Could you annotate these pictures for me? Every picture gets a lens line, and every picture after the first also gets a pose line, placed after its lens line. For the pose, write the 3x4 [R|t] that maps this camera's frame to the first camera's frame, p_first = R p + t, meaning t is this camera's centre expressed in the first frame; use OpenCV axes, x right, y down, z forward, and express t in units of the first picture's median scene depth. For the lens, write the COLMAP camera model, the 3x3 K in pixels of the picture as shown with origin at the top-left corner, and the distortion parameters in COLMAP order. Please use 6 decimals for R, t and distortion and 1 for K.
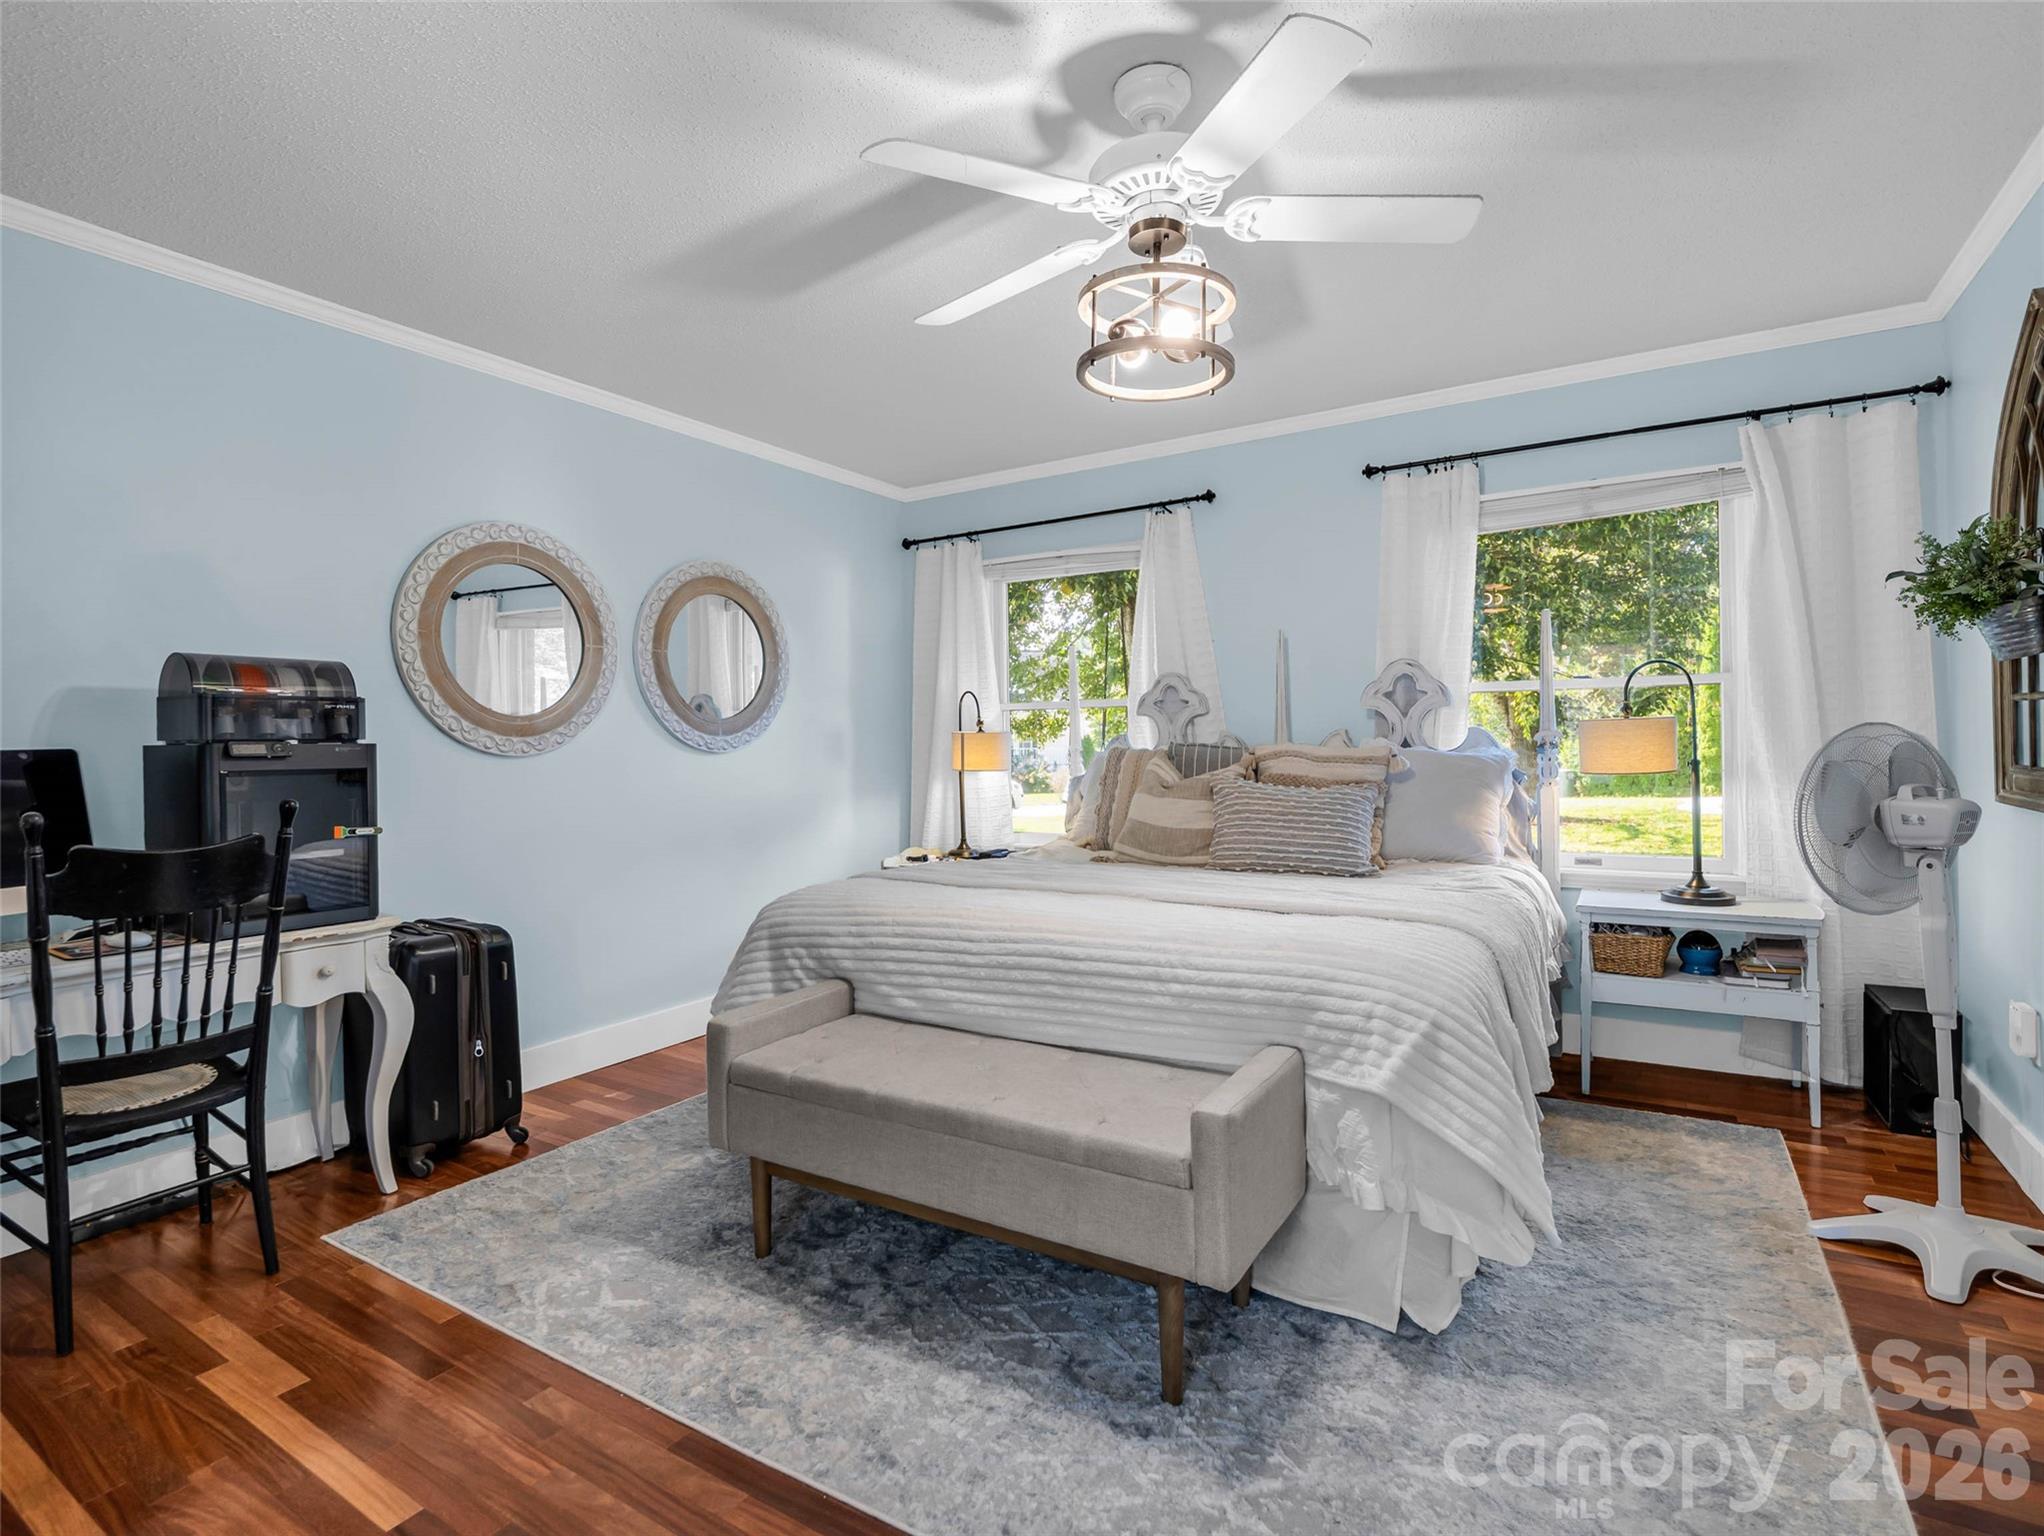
lens RADIAL K [[978.9, 0, 1007.6], [0, 978.9, 758.4], [0, 0, 1]] dist [-0.007771, -0.001480]
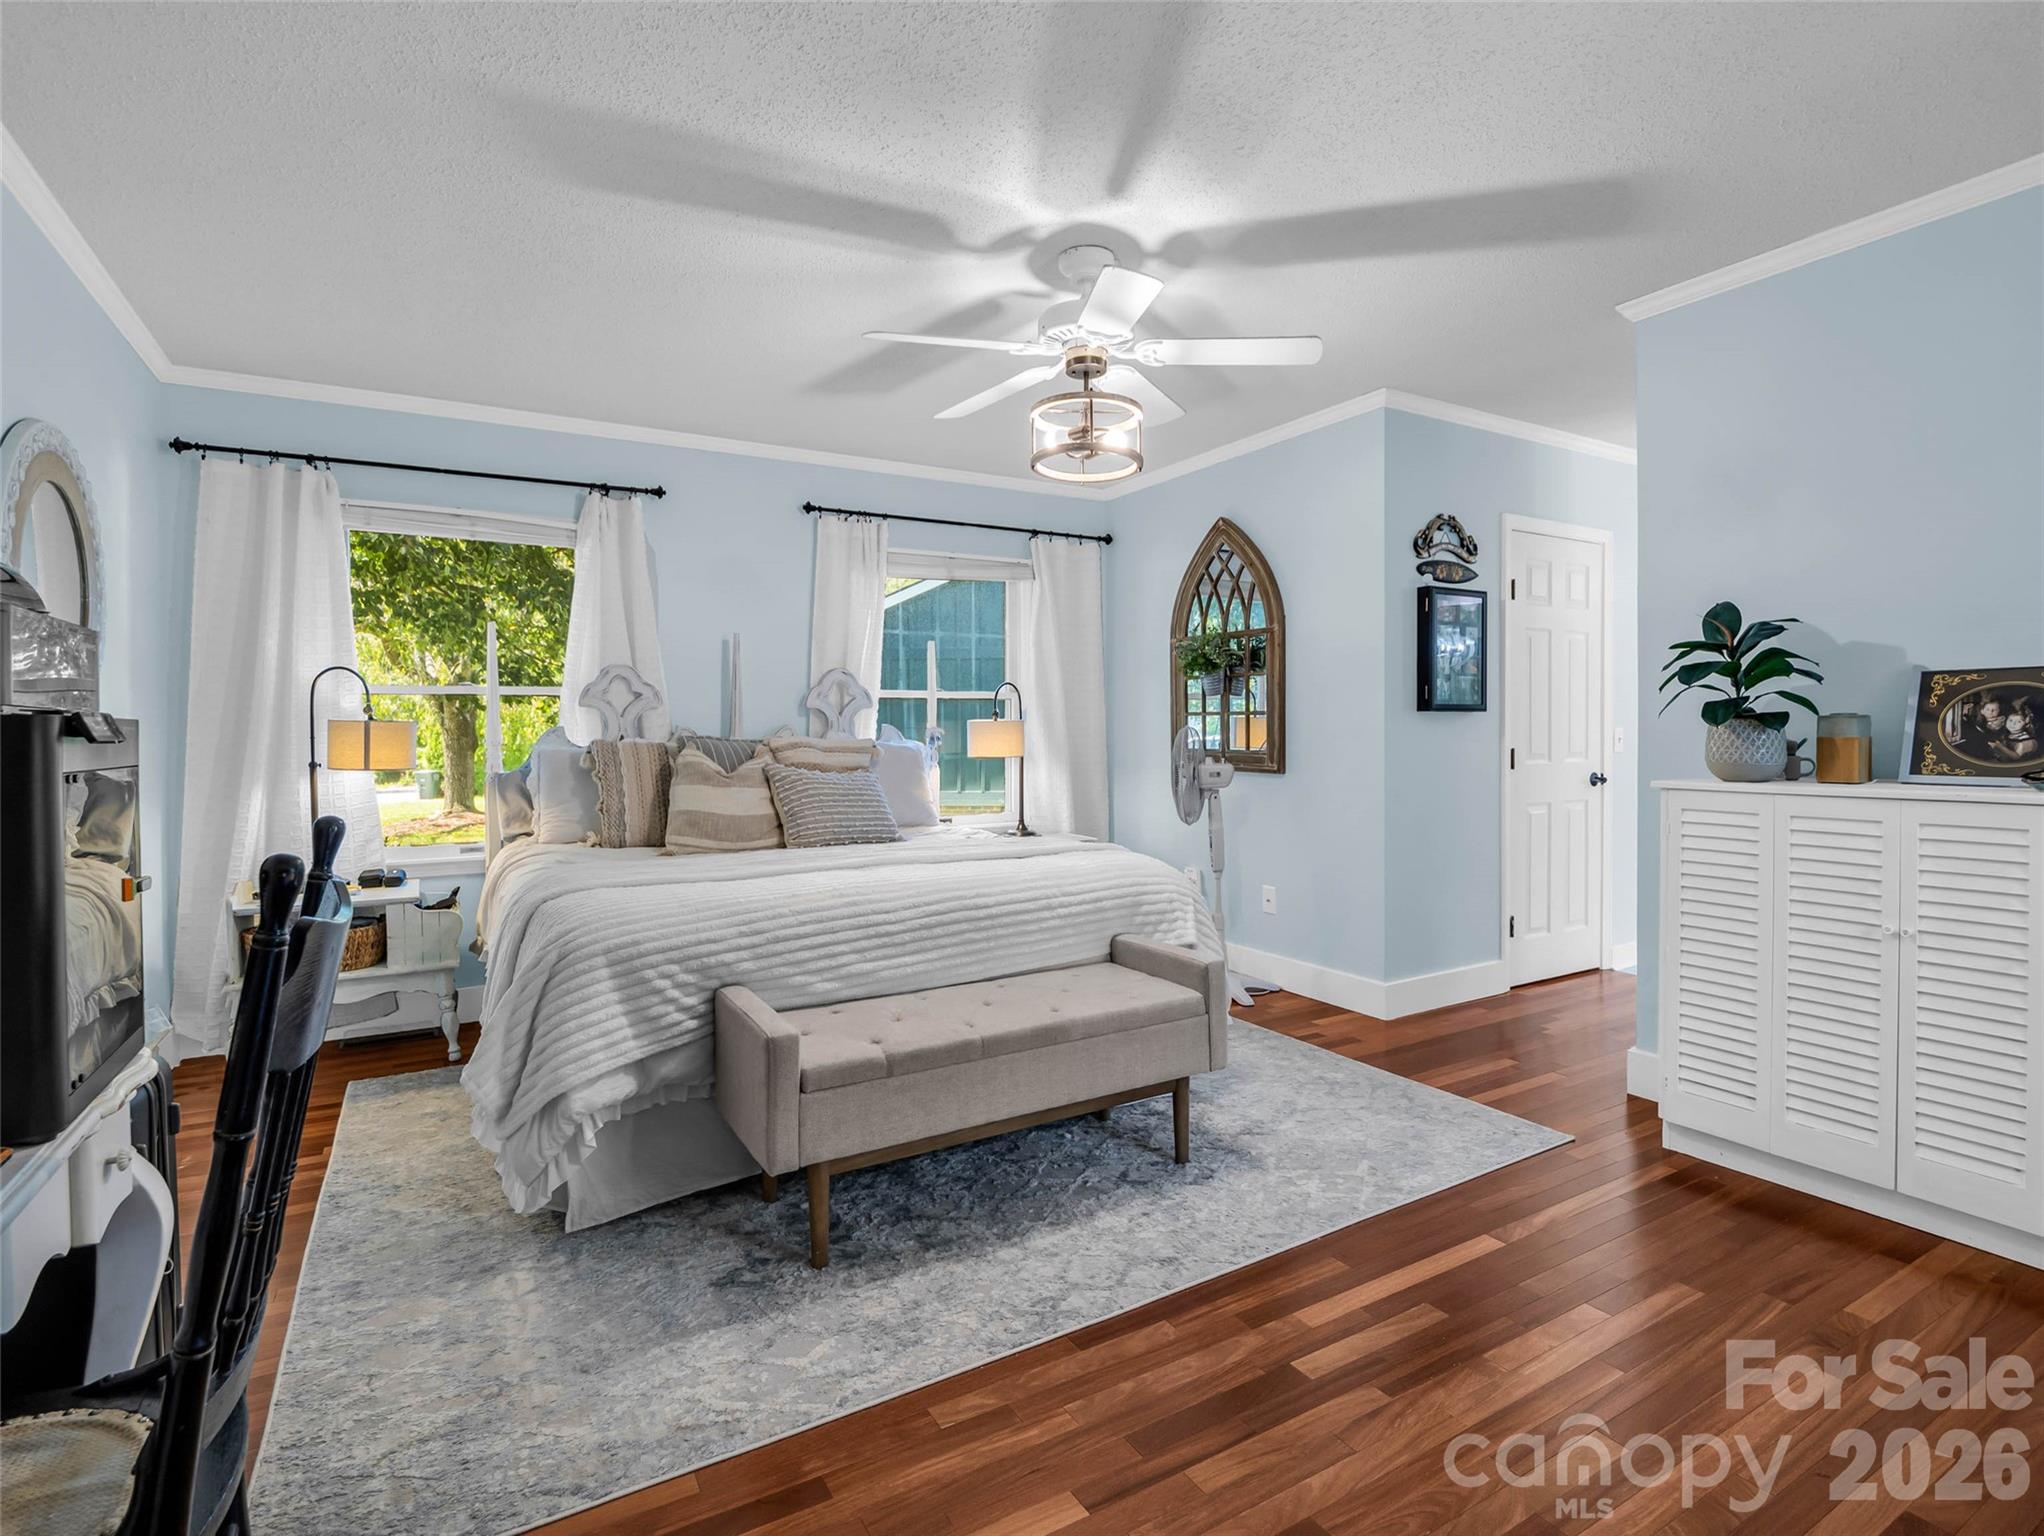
lens RADIAL K [[978.9, 0, 1007.6], [0, 978.9, 758.4], [0, 0, 1]] dist [-0.007771, -0.001480]
pose [[0.494200, -0.013973, 0.869236, -0.886293], [0.013628, 0.999872, 0.008325, 0.007188], [-0.869241, 0.007731, 0.494328, 0.329534]]
